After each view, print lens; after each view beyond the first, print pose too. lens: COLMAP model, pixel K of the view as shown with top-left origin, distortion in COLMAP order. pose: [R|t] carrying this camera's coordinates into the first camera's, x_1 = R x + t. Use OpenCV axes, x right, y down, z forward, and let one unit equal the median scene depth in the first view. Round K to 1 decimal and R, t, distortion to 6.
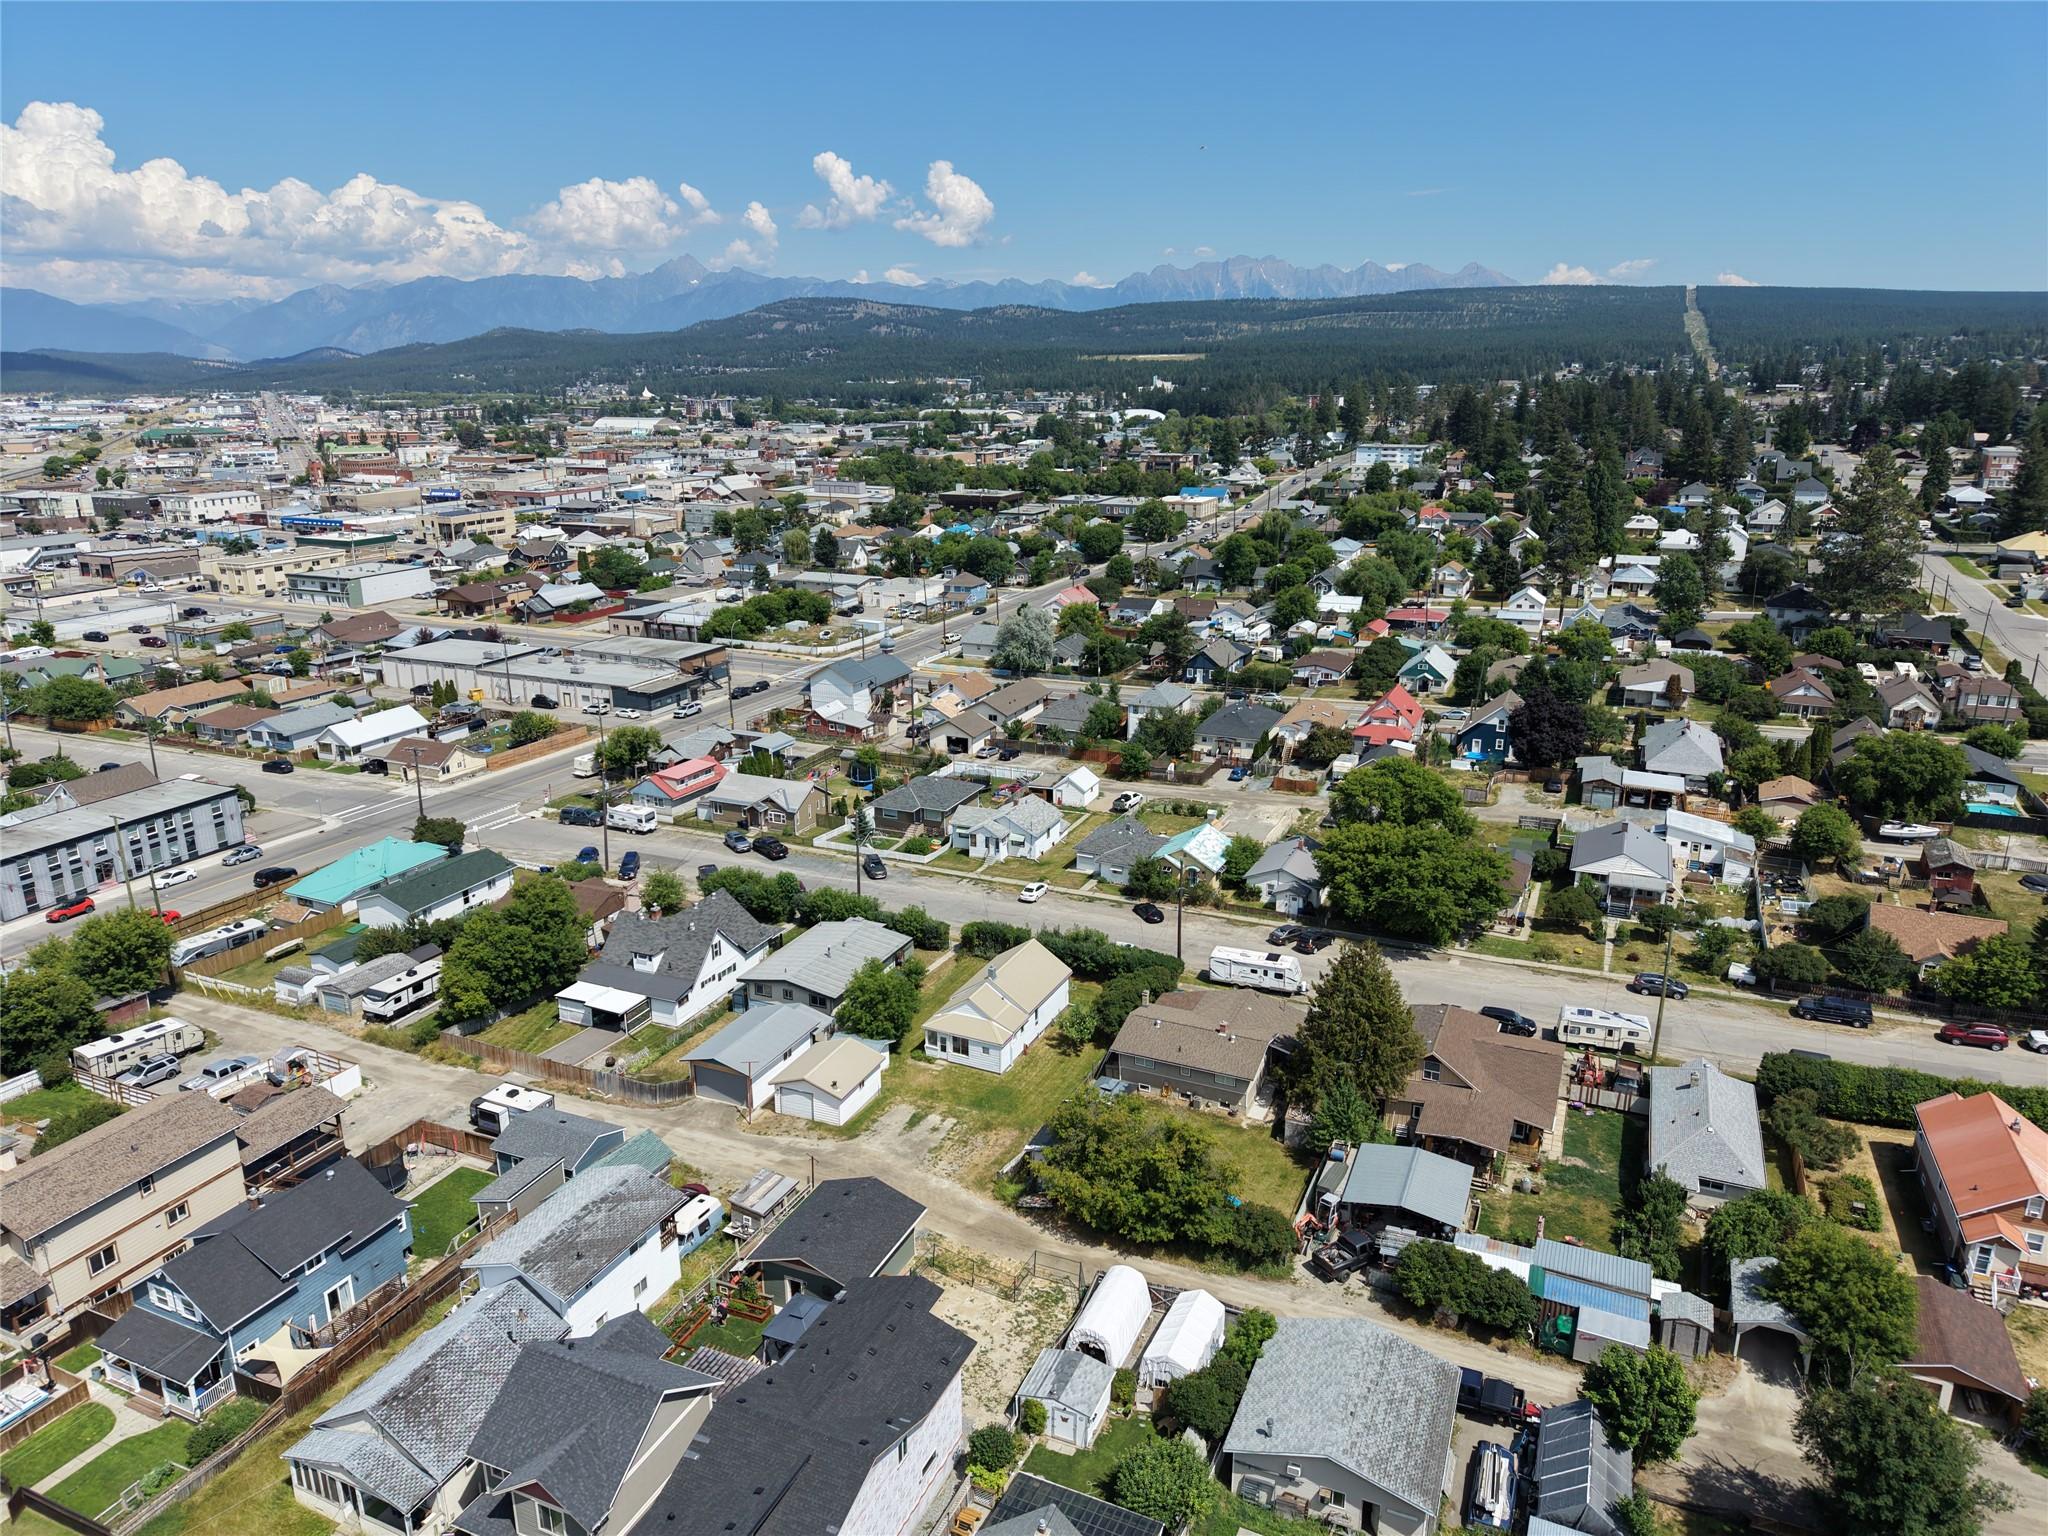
lens RADIAL K [[1342.8, 0, 1024.0], [0, 1342.8, 768.0], [0, 0, 1]] dist [0.052964, -0.070163]
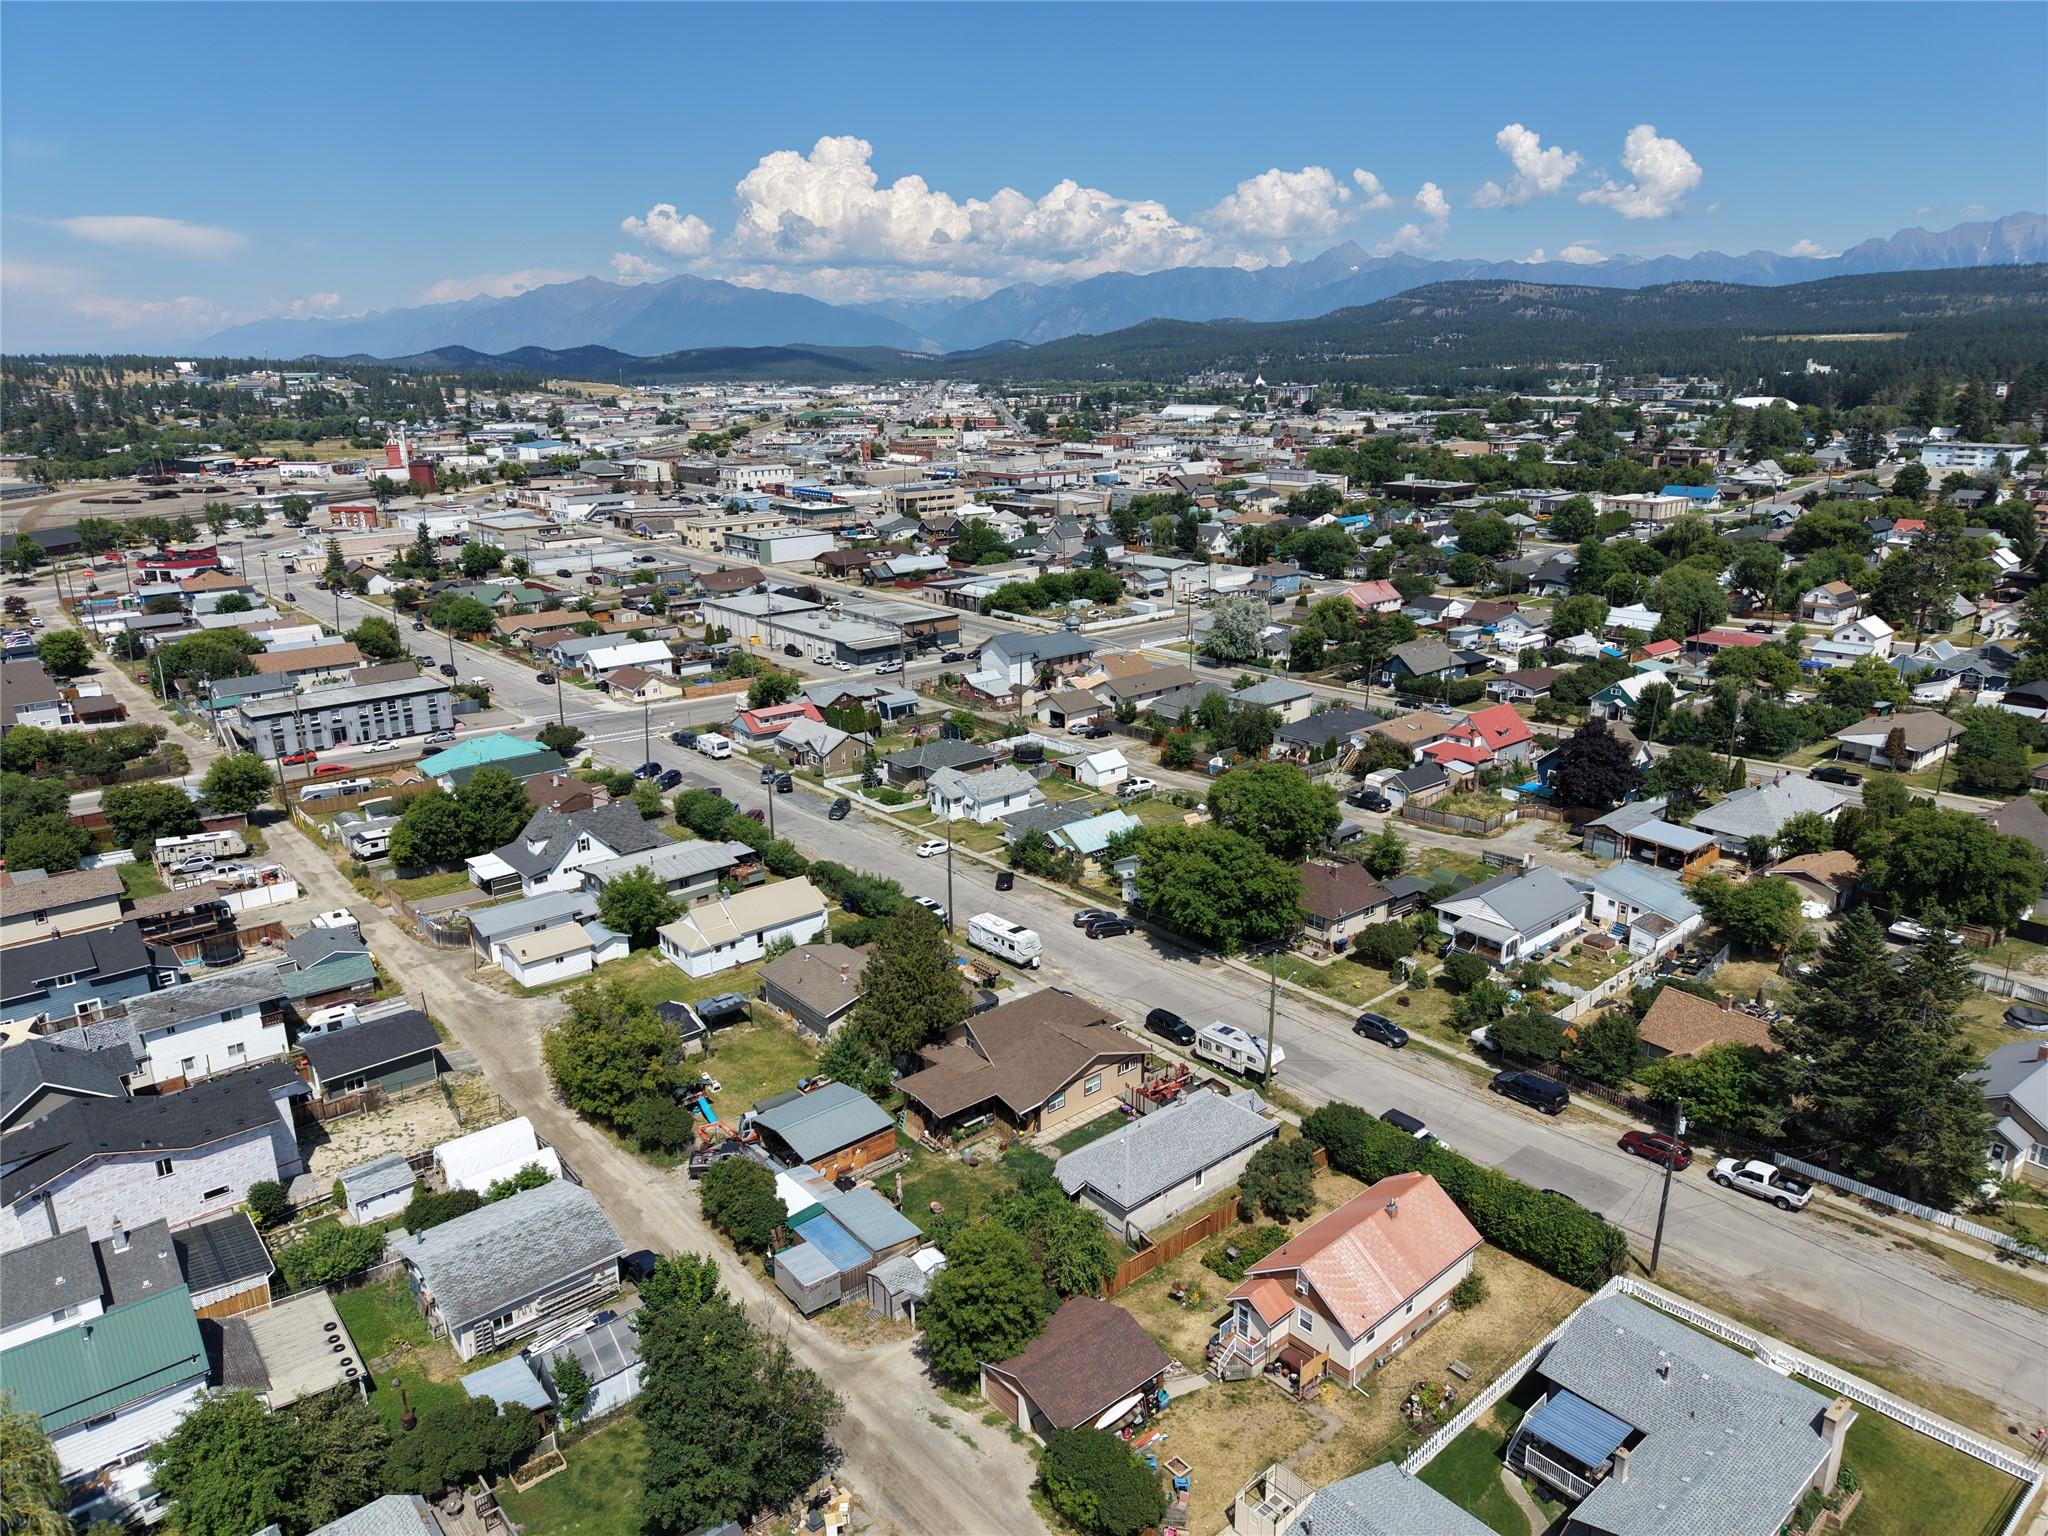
lens RADIAL K [[1342.8, 0, 1024.0], [0, 1342.8, 768.0], [0, 0, 1]] dist [0.052964, -0.070163]
pose [[0.903416, 0.119314, -0.411830, 0.442197], [-0.115690, 0.992709, 0.033819, -0.014438], [0.412862, 0.017092, 0.910633, 0.040627]]
